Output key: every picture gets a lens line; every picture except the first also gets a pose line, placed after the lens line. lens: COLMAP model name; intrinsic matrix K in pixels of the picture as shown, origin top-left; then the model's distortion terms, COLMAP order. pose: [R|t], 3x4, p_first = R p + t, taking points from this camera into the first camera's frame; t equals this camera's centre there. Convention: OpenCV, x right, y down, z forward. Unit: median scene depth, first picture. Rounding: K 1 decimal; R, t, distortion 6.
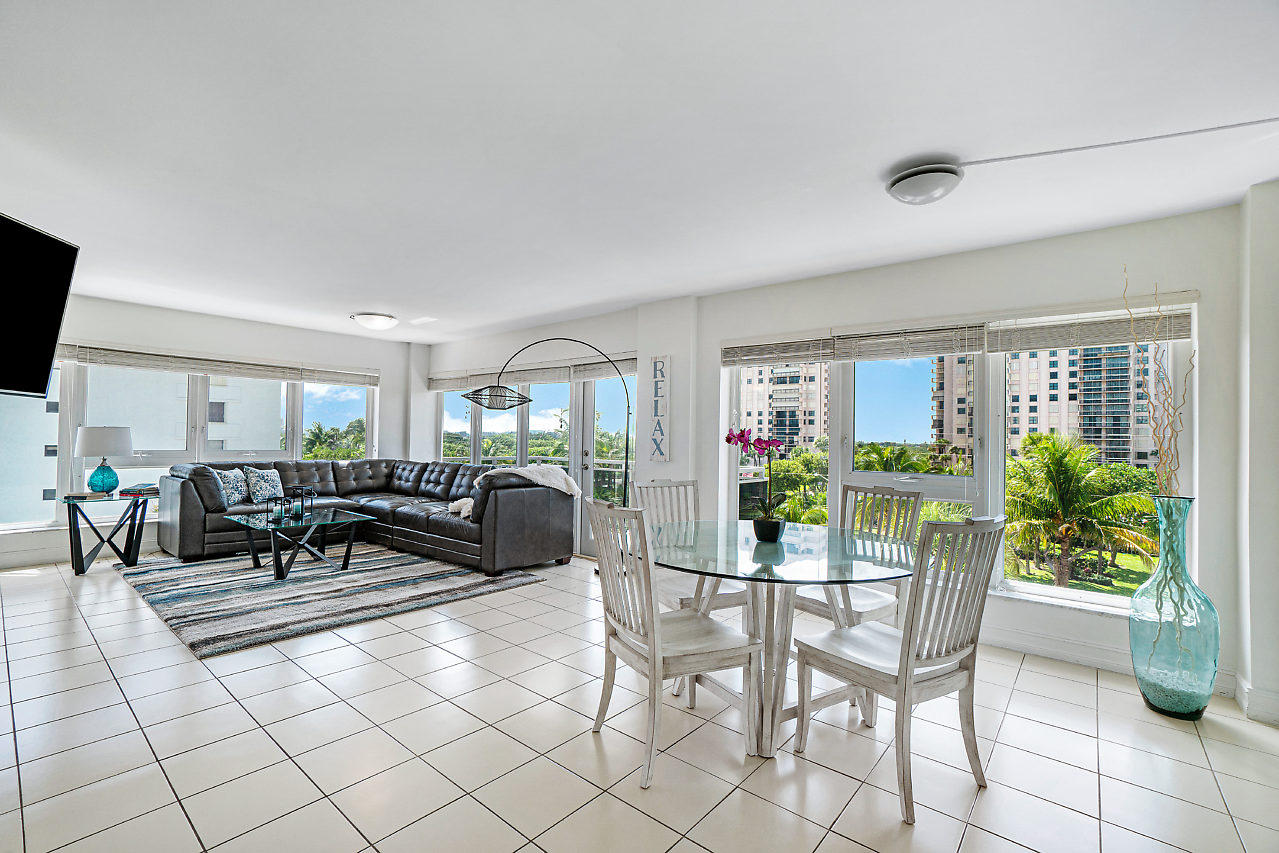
lens RADIAL K [[562.8, 0, 619.8], [0, 562.8, 423.3], [0, 0, 1]] dist [-0.042672, 0.021462]
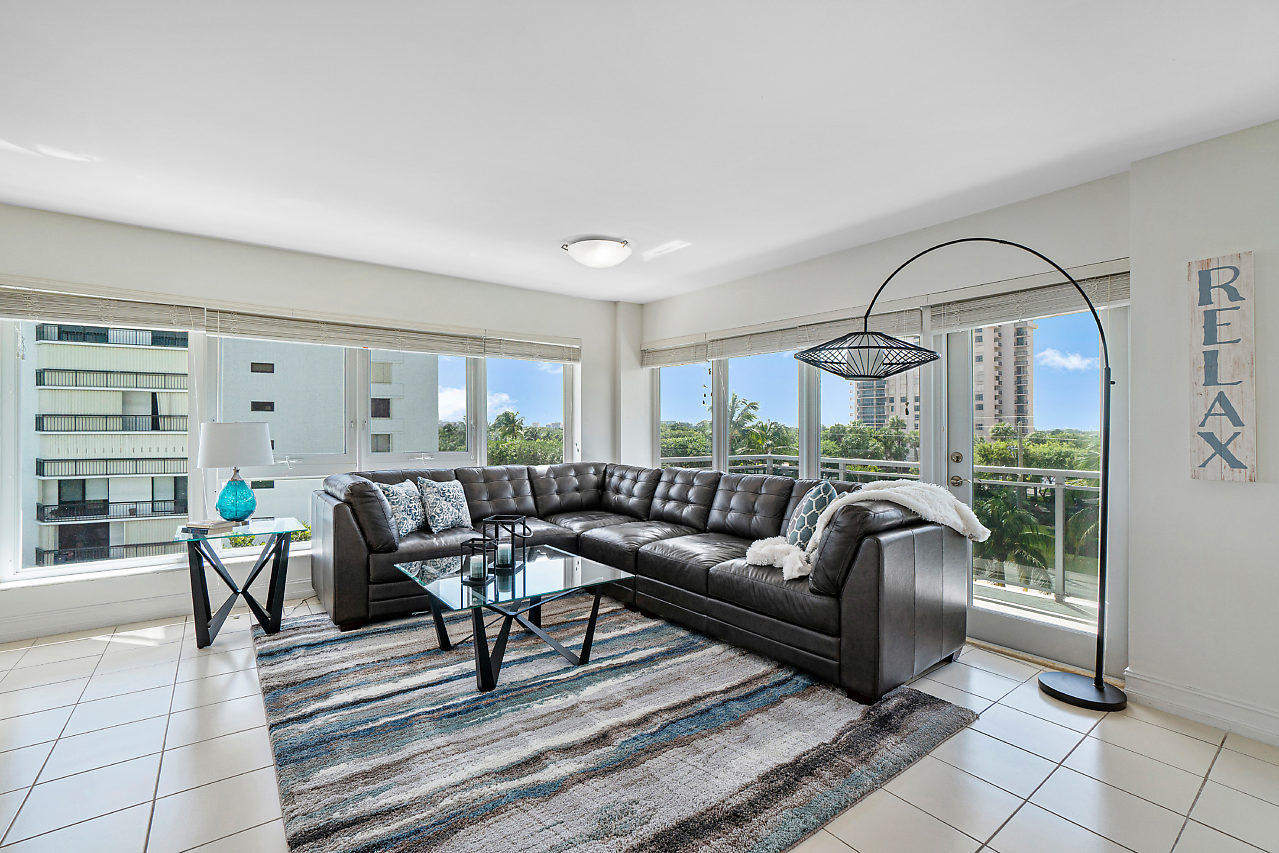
lens RADIAL K [[567.7, 0, 626.6], [0, 567.7, 428.2], [0, 0, 1]] dist [-0.044729, 0.021710]
pose [[0.975171, -0.010626, -0.221198, -0.270145], [0.016391, 0.999572, 0.024243, 0.003919], [0.220846, -0.027267, 0.974928, 0.376610]]
